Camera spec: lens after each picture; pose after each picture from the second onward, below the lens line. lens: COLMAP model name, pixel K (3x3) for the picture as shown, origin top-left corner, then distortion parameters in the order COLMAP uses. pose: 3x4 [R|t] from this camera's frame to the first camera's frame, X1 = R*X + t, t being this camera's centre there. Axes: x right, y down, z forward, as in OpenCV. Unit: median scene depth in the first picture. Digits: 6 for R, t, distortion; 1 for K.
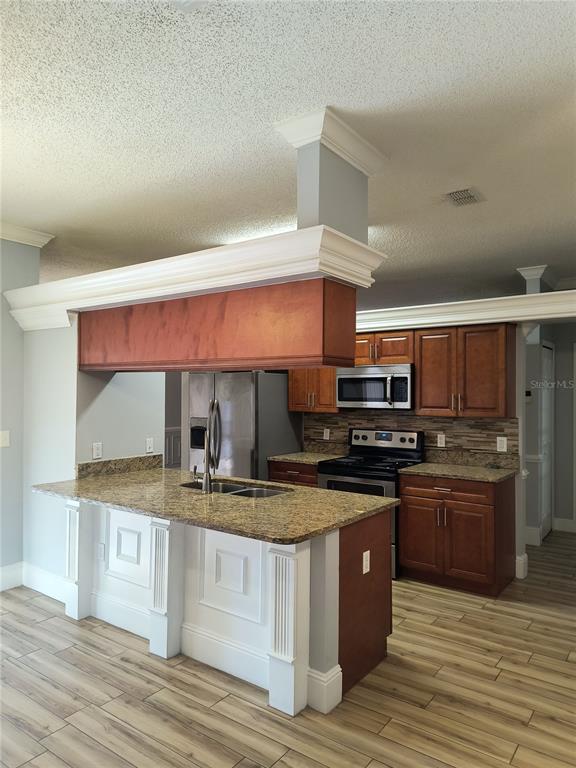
lens RADIAL K [[527.6, 0, 292.9], [0, 527.6, 387.7], [0, 0, 1]] dist [0.033543, -0.044590]
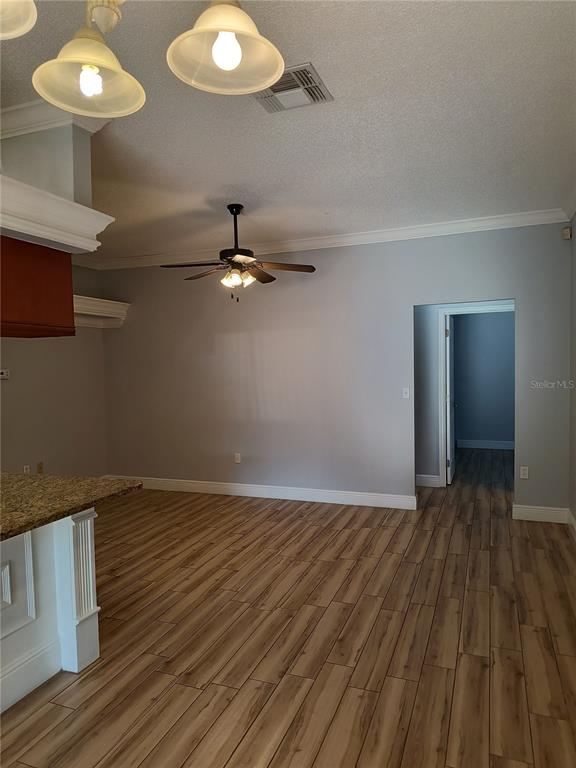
lens RADIAL K [[527.6, 0, 291.8], [0, 527.6, 385.6], [0, 0, 1]] dist [0.033543, -0.044590]
pose [[-0.266812, -0.043311, 0.962775, -0.721147], [0.009055, 0.998833, 0.047442, 0.006877], [-0.963706, 0.021376, -0.266109, 0.569782]]
